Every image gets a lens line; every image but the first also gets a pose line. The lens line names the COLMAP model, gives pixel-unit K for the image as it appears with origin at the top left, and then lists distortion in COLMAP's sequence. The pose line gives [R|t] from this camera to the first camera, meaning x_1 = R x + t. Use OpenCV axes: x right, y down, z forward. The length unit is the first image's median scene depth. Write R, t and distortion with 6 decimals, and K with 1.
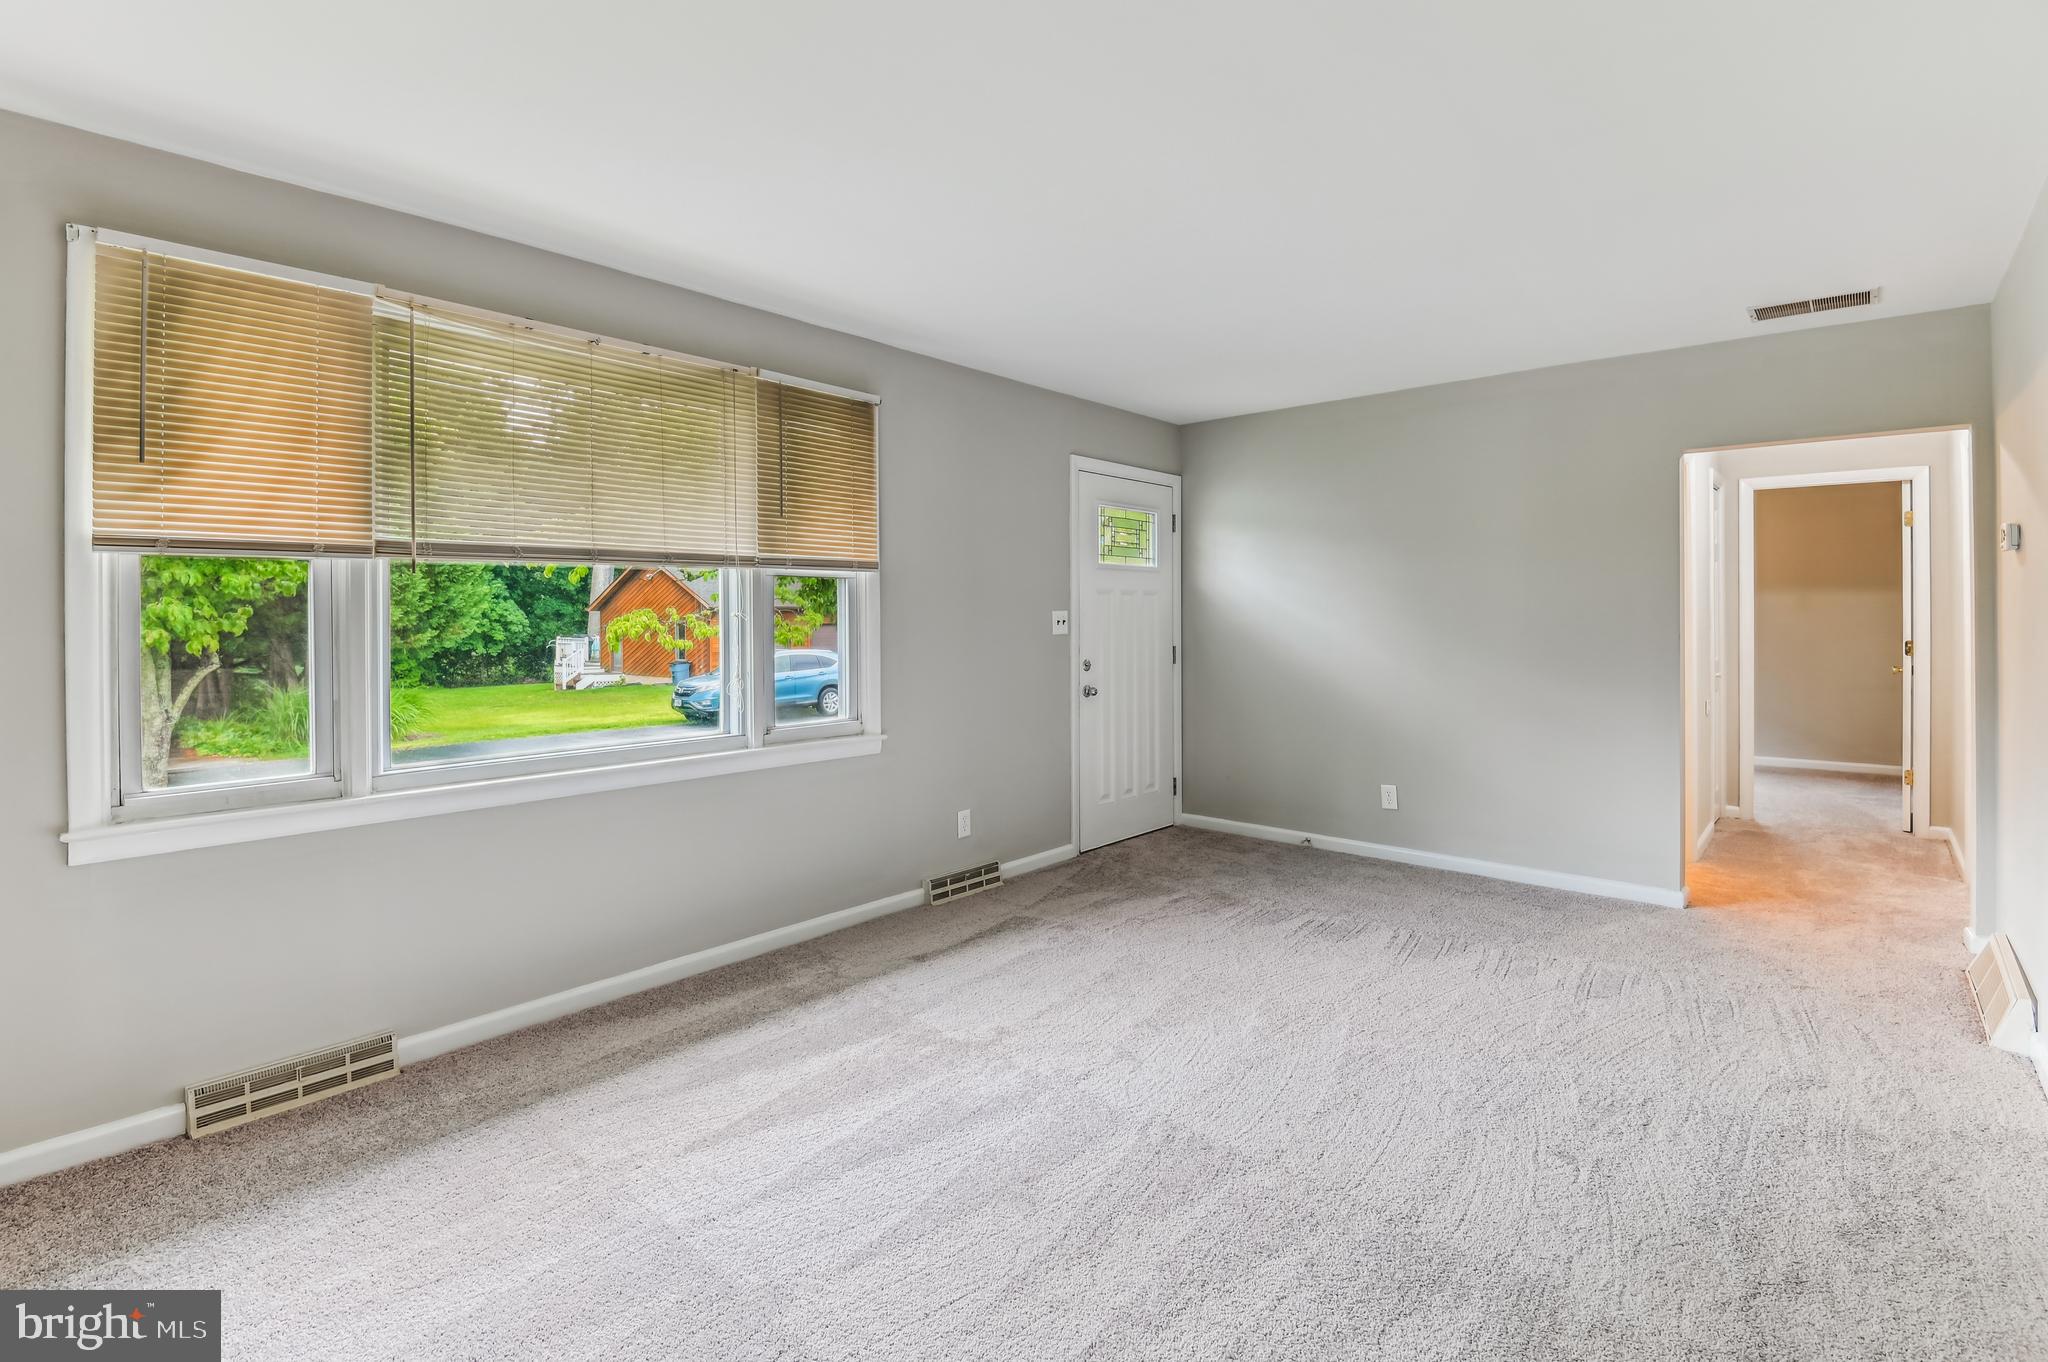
lens RADIAL K [[978.1, 0, 1015.5], [0, 978.1, 598.6], [0, 0, 1]] dist [-0.004298, -0.000655]
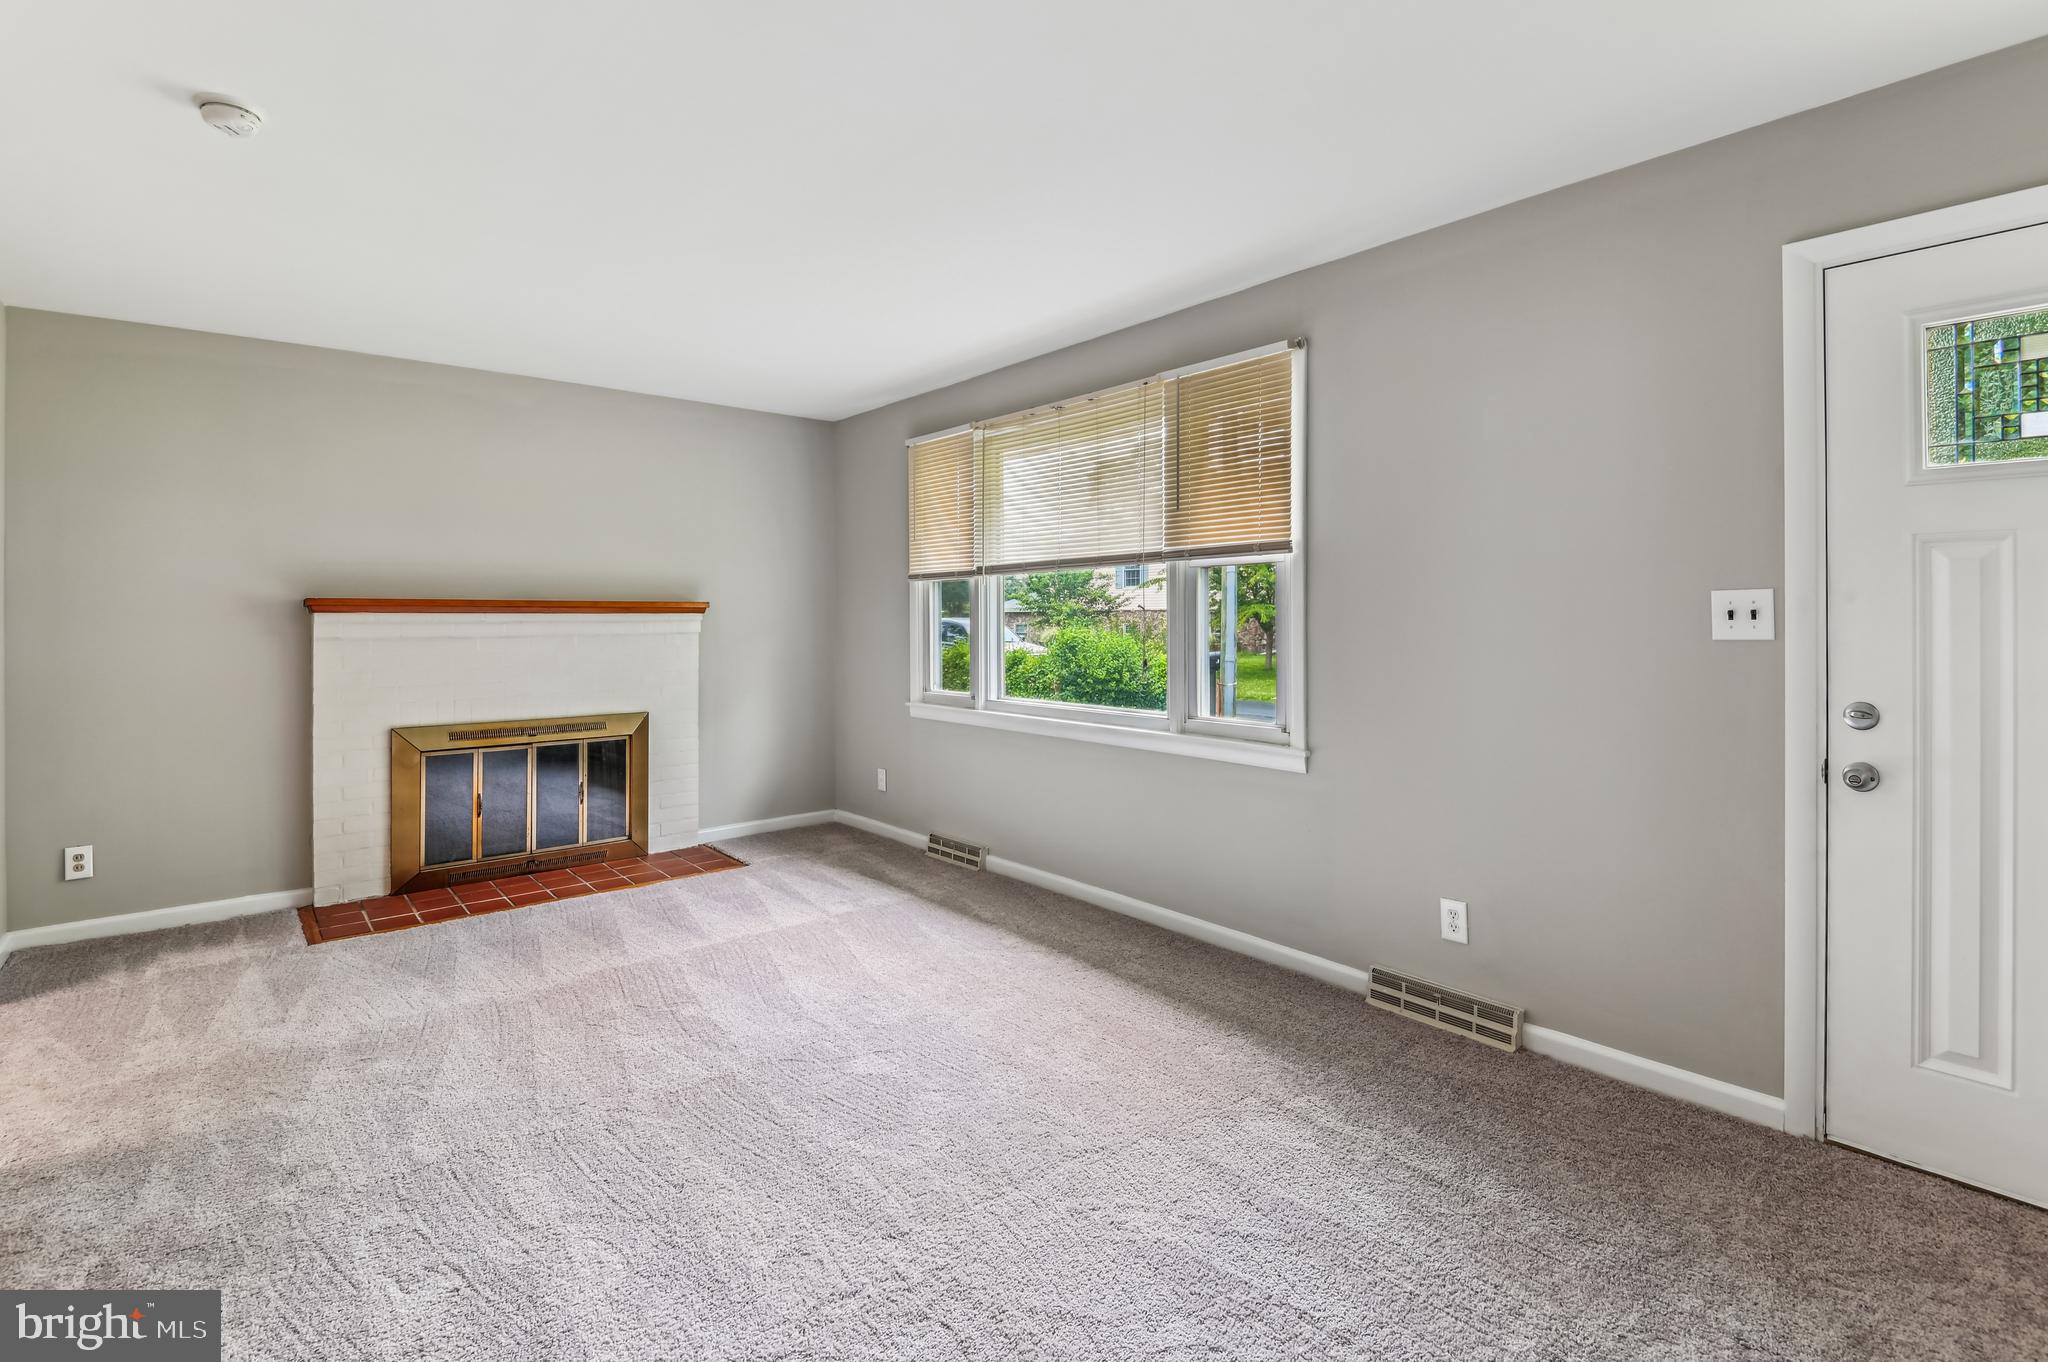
lens RADIAL K [[967.7, 0, 1016.3], [0, 967.7, 622.2], [0, 0, 1]] dist [0.004711, -0.000208]
pose [[-0.171260, -0.007538, -0.985197, 0.640556], [0.003339, 0.999961, -0.008231, 0.034290], [0.985220, -0.004700, -0.171228, 0.823833]]
